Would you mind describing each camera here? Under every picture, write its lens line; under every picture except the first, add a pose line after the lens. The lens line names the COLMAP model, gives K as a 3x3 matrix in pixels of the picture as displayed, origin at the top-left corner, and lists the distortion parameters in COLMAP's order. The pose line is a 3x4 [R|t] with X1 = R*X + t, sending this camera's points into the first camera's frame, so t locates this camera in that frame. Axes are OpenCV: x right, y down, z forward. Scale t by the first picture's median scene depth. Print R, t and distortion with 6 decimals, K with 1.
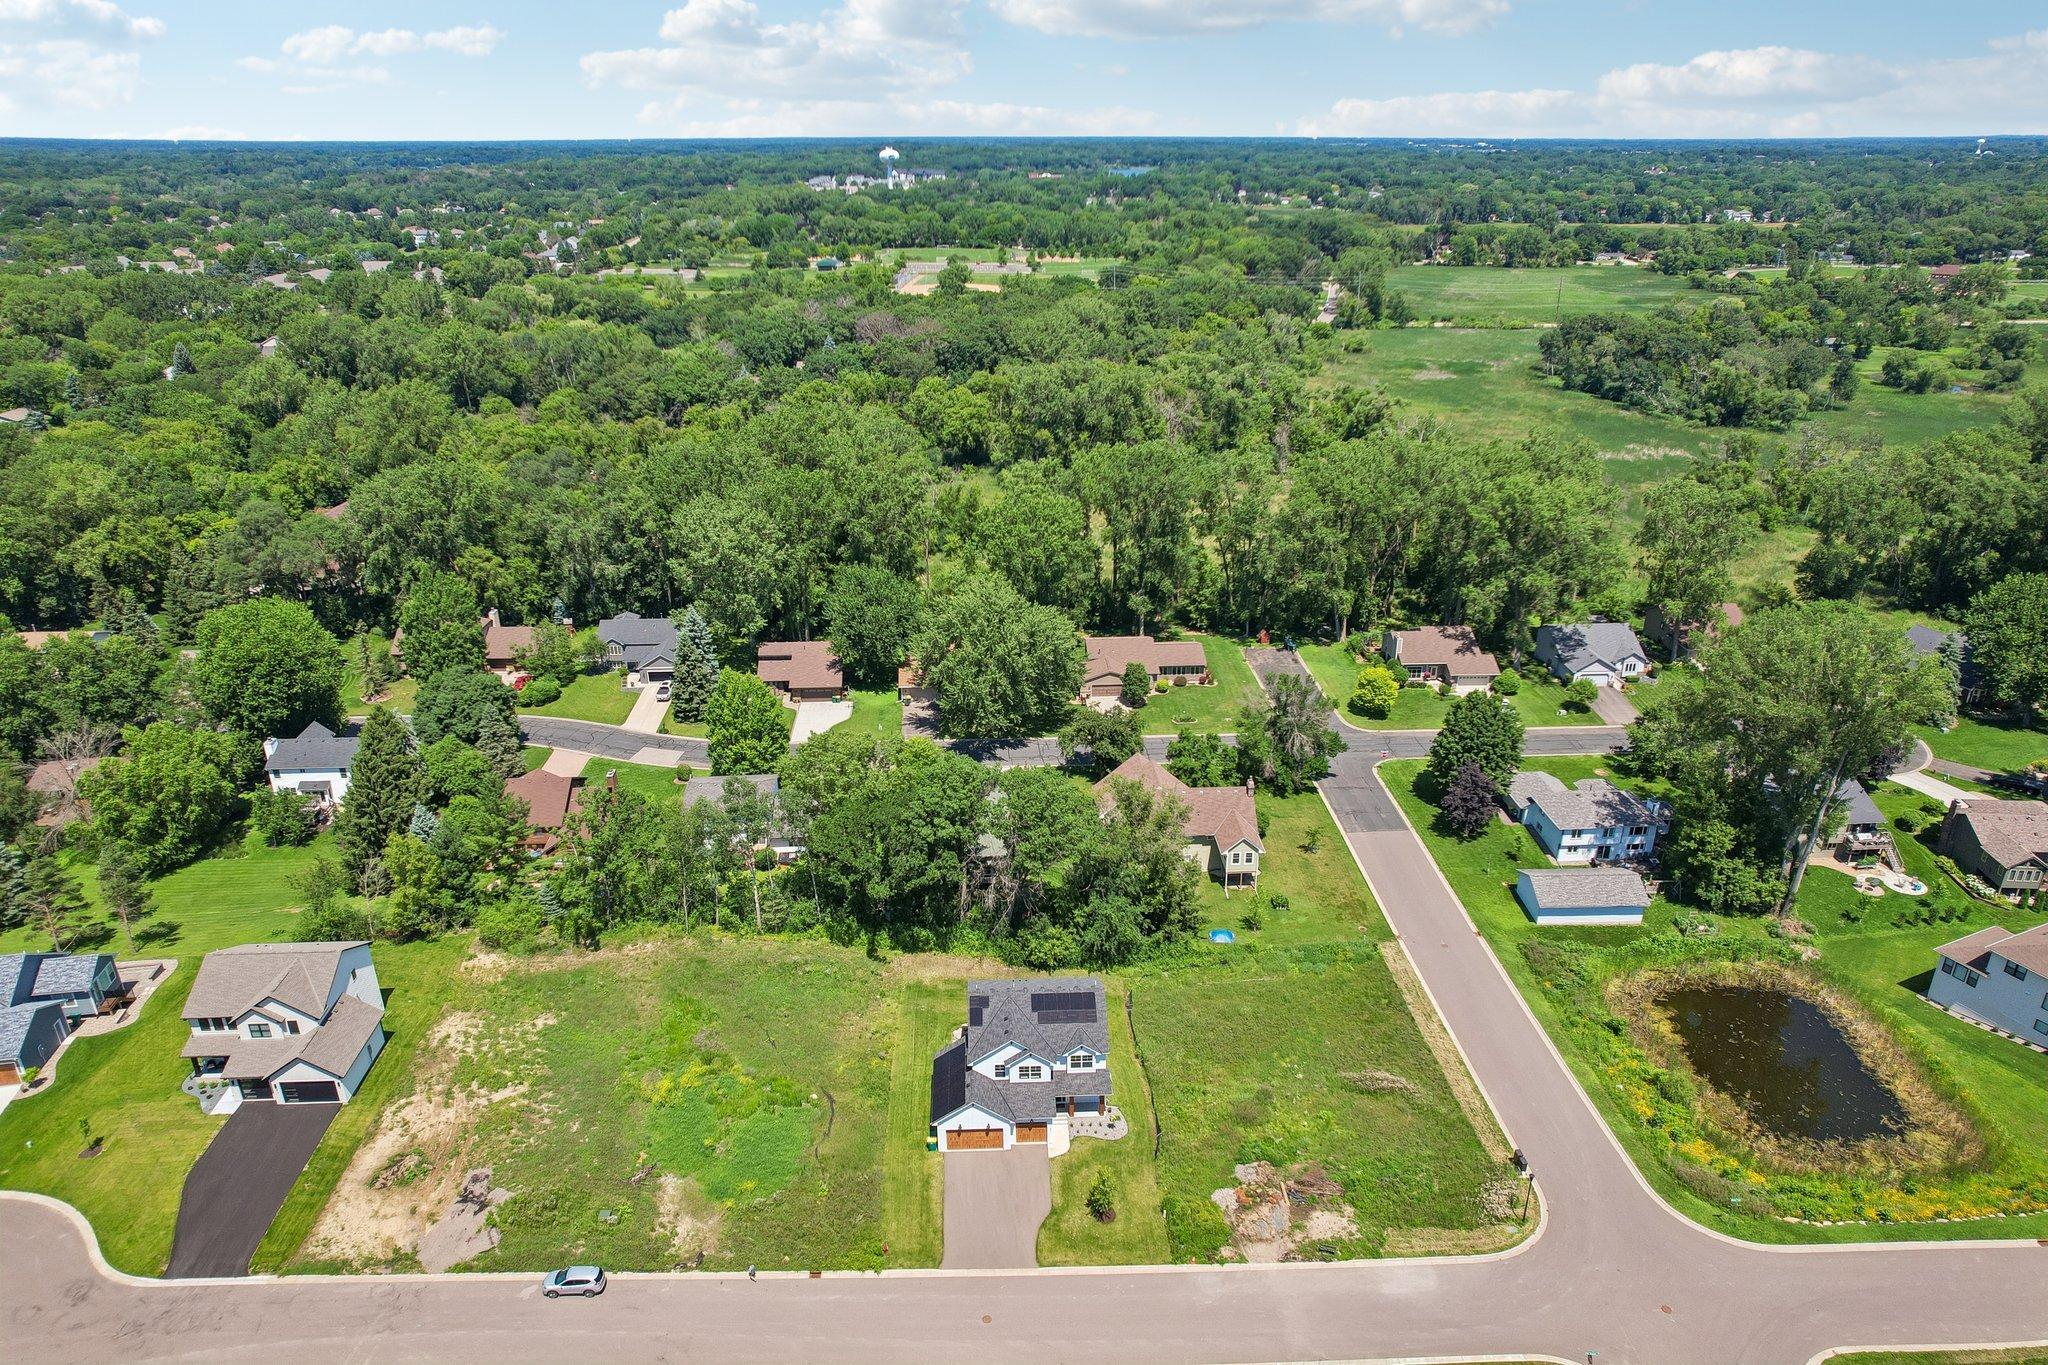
lens RADIAL K [[1335.3, 0, 1024.0], [0, 1335.3, 682.5], [0, 0, 1]] dist [-0.047143, 0.001285]
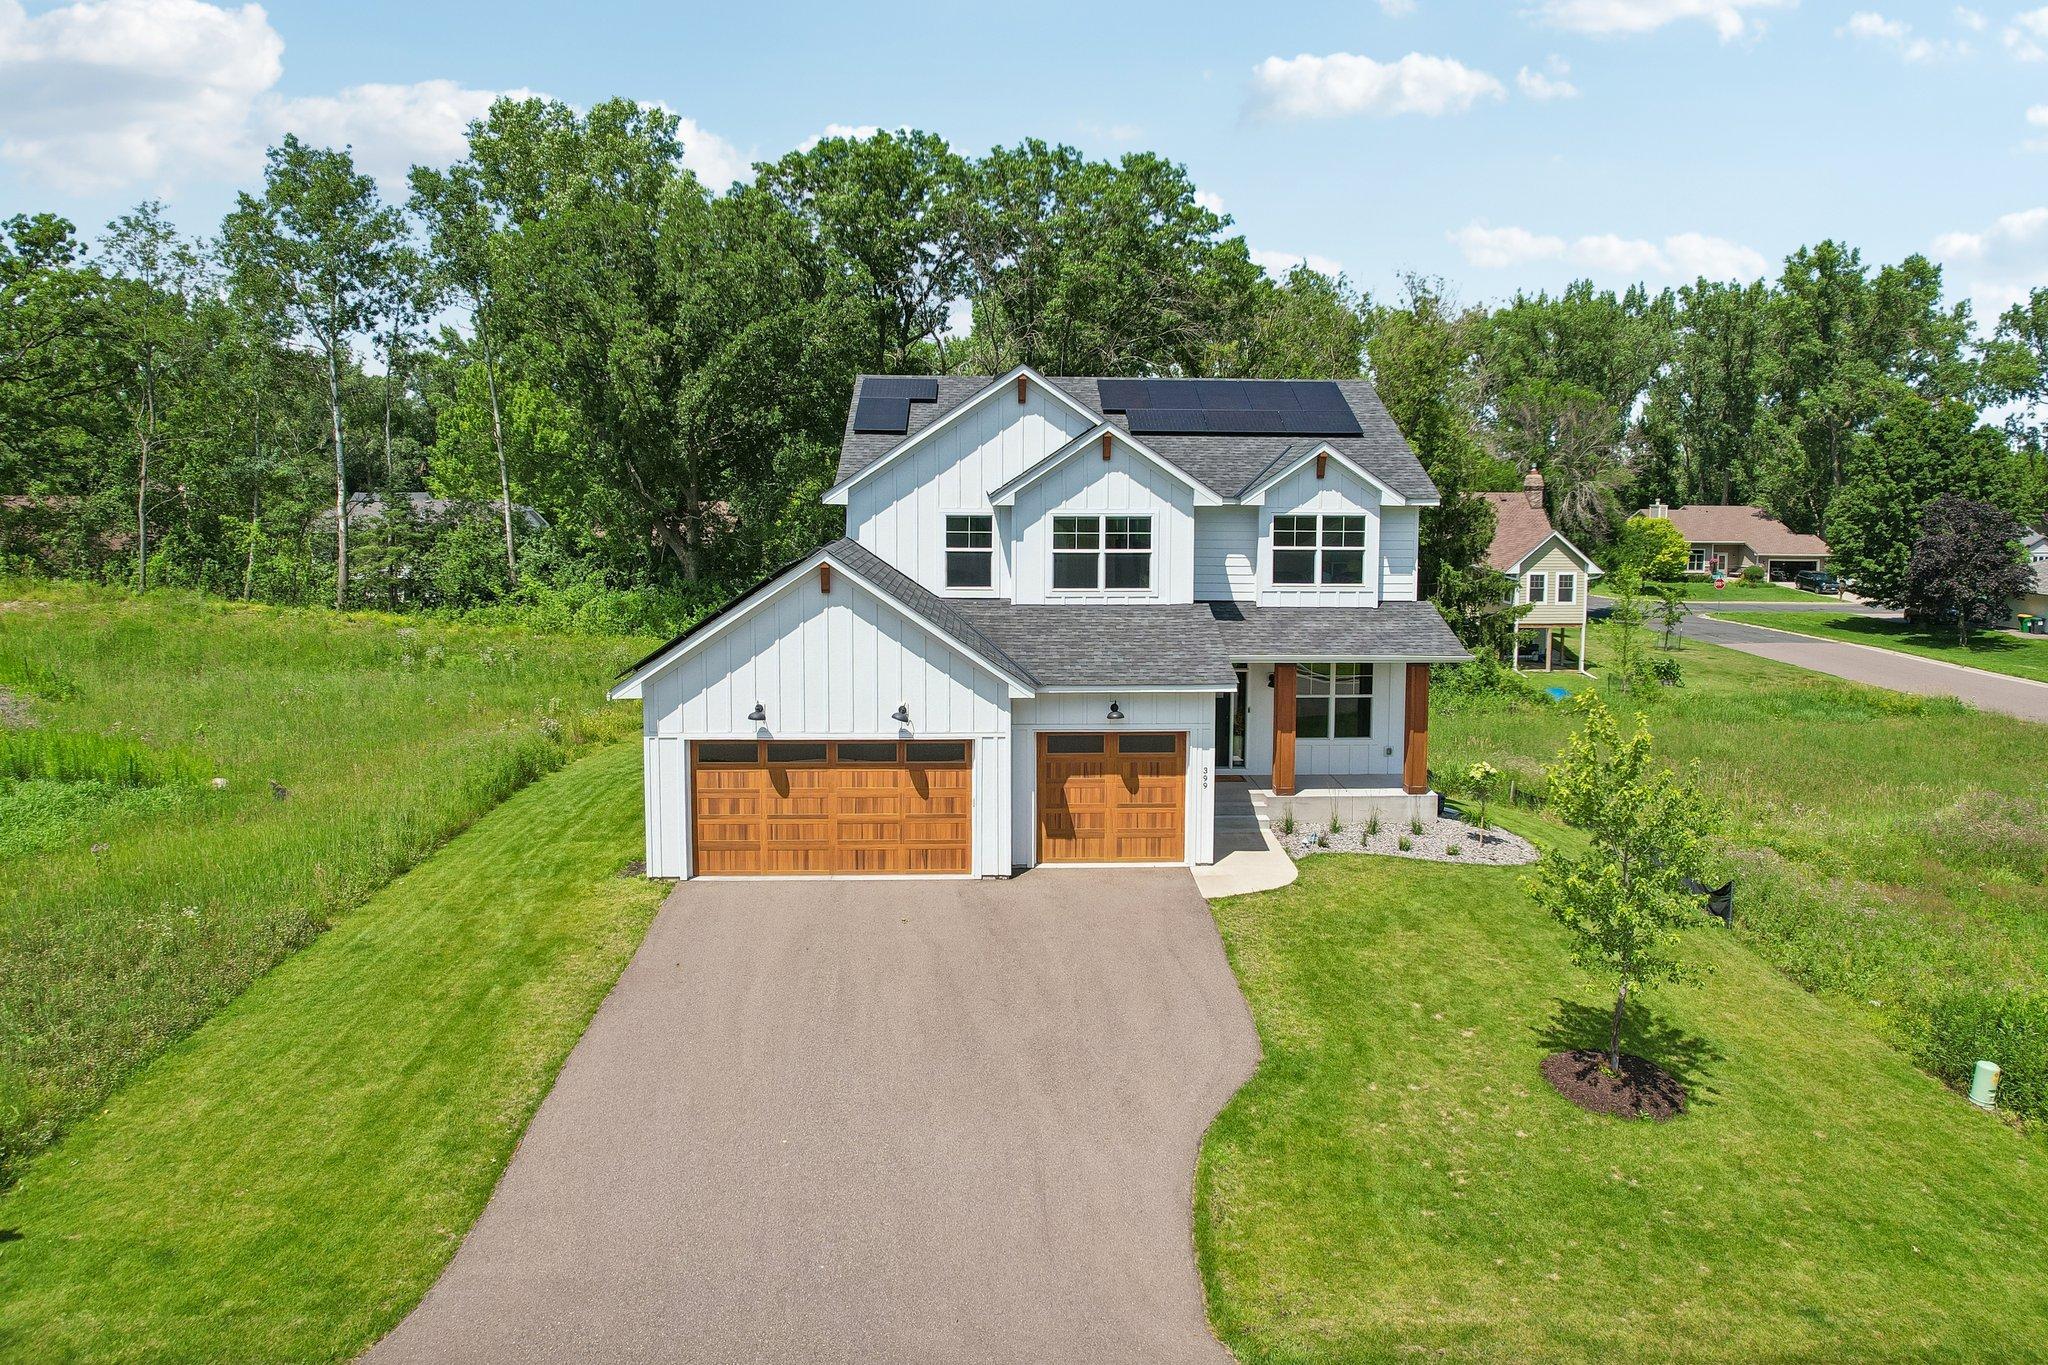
lens RADIAL K [[1371.8, 0, 1028.1], [0, 1371.8, 608.8], [0, 0, 1]] dist [-0.058610, 0.048909]
pose [[0.999950, 0.003636, -0.009302, -0.004519], [-0.006201, 0.956116, -0.292924, 0.299450], [0.007828, 0.292967, 0.956090, 0.632147]]
